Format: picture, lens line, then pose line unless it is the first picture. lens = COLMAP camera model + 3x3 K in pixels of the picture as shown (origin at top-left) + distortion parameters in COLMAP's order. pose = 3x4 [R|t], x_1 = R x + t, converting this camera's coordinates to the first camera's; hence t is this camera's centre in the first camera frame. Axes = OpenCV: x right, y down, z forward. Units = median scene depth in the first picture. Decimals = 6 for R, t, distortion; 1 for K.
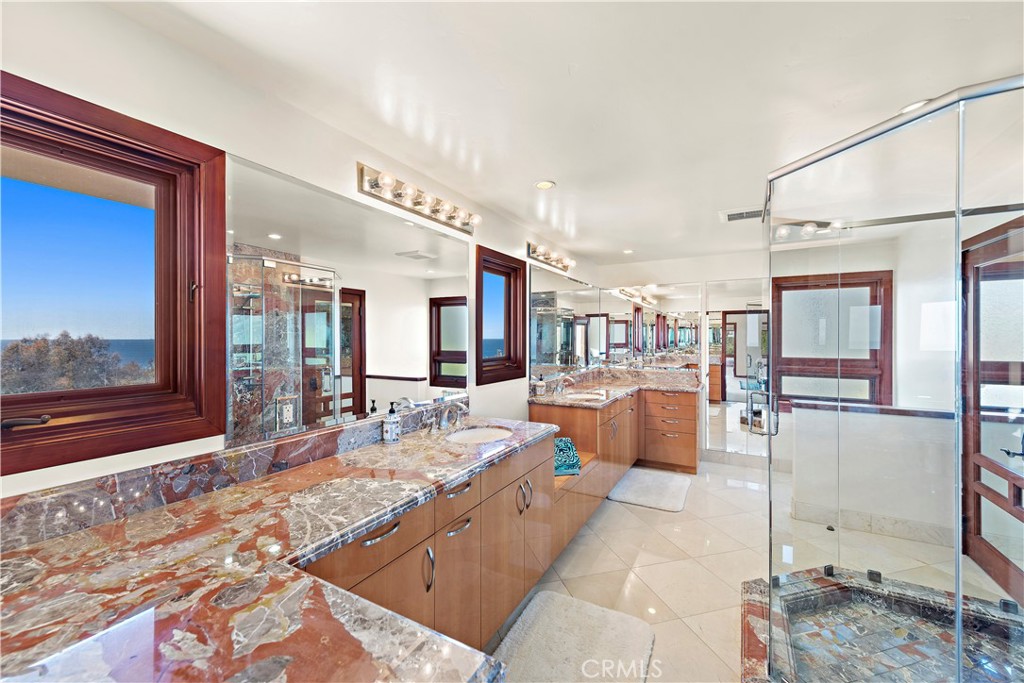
lens RADIAL K [[396.2, 0, 513.6], [0, 396.2, 339.4], [0, 0, 1]] dist [0.002438, 0.000262]
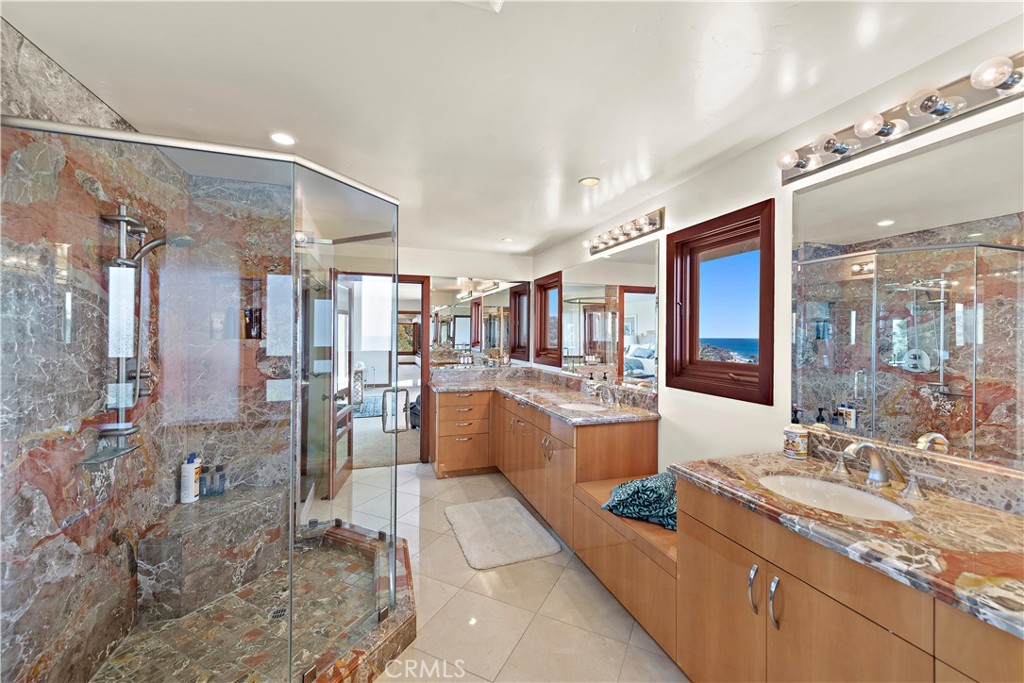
lens RADIAL K [[396.2, 0, 511.4], [0, 396.2, 335.5], [0, 0, 1]] dist [0.002438, 0.000262]
pose [[-0.656574, -0.000206, -0.754262, 0.843621], [-0.005130, 0.999978, 0.004192, -0.003636], [0.754244, 0.006622, -0.656560, 1.331016]]
